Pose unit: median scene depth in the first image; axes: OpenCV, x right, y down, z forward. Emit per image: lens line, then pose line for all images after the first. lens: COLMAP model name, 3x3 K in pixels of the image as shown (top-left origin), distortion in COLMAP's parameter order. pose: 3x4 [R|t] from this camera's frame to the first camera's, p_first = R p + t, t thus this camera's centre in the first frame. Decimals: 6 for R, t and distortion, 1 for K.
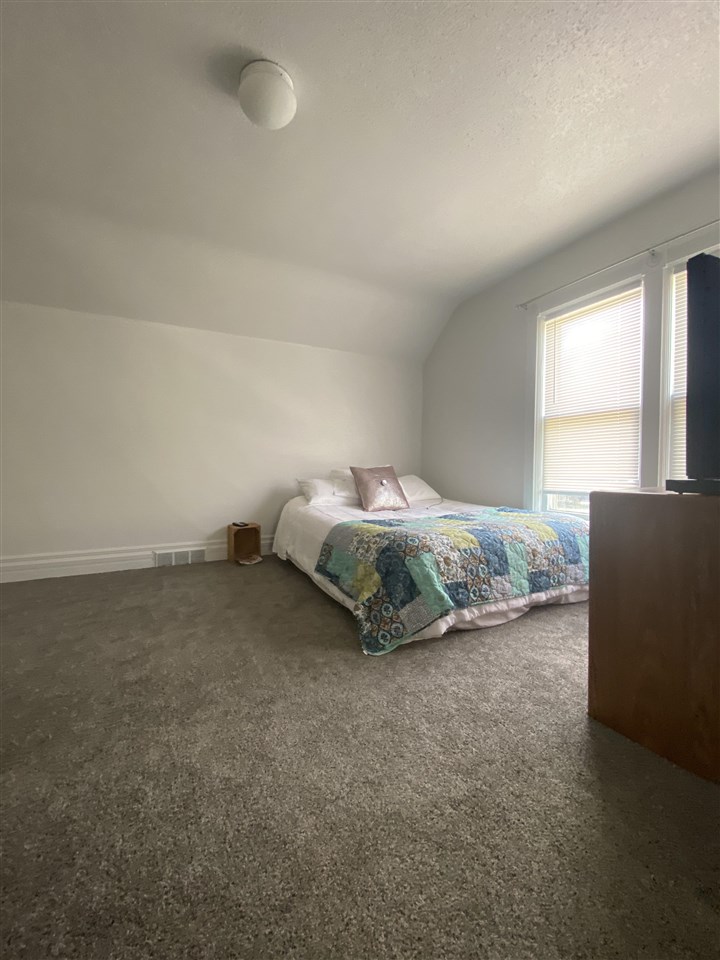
lens RADIAL K [[386.9, 0, 361.2], [0, 386.9, 477.6], [0, 0, 1]] dist [0.033073, -0.027519]
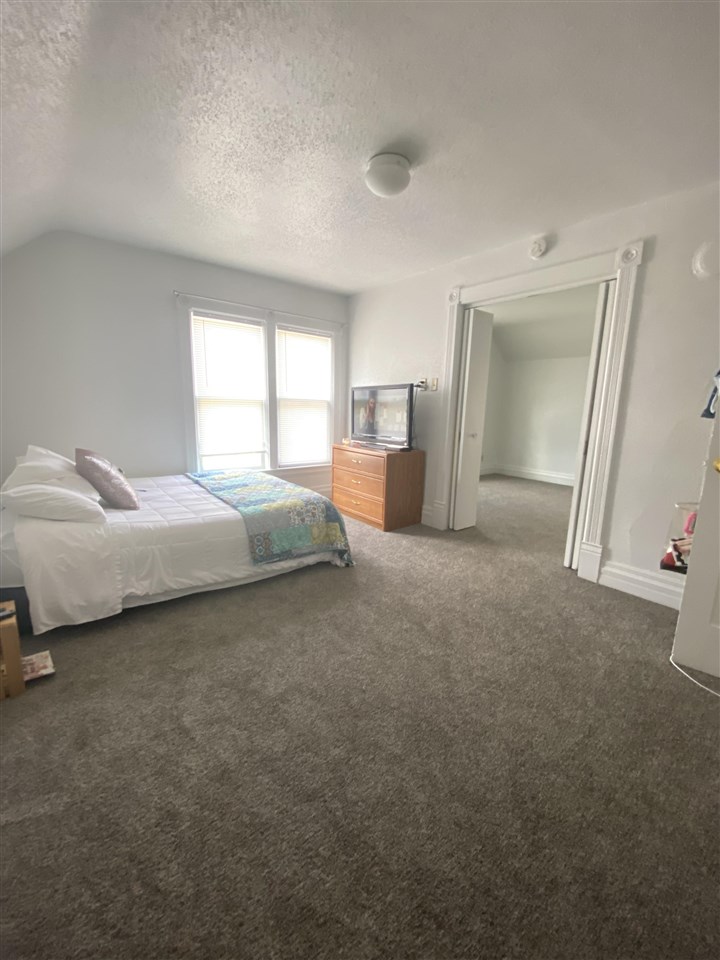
lens RADIAL K [[386.9, 0, 361.2], [0, 386.9, 477.6], [0, 0, 1]] dist [0.033073, -0.027519]
pose [[-0.187415, -0.184443, 0.964809, -1.517503], [-0.003353, 0.982327, 0.187140, -0.234044], [-0.982275, 0.031838, -0.184722, 1.252635]]
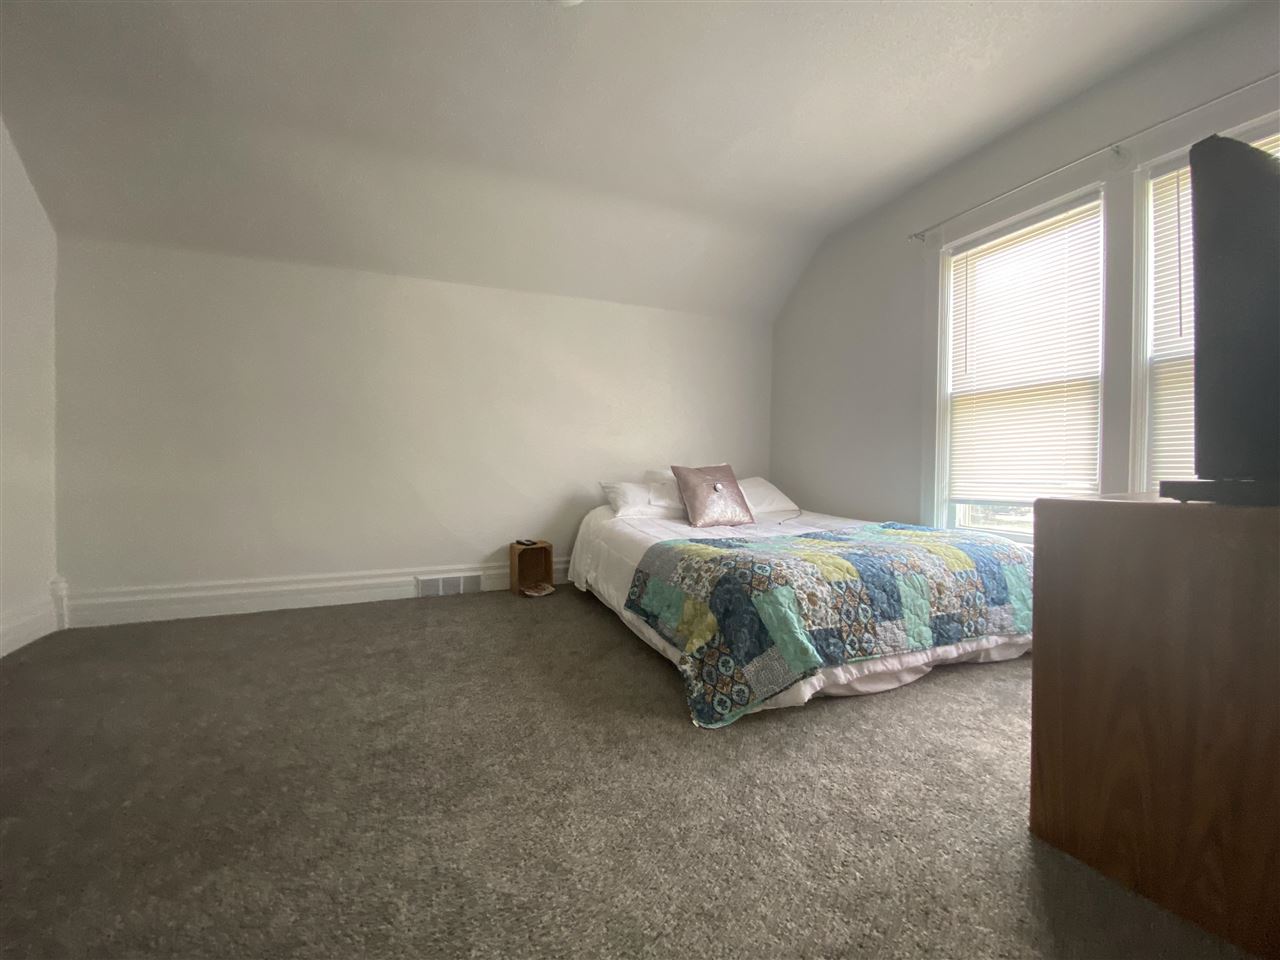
lens RADIAL K [[515.9, 0, 639.1], [0, 515.9, 483.0], [0, 0, 1]] dist [0.033073, -0.027519]
pose [[0.996172, -0.000232, -0.087411, -0.009097], [0.000417, 0.999998, 0.002099, 0.004288], [0.087410, -0.002127, 0.996170, 0.038099]]
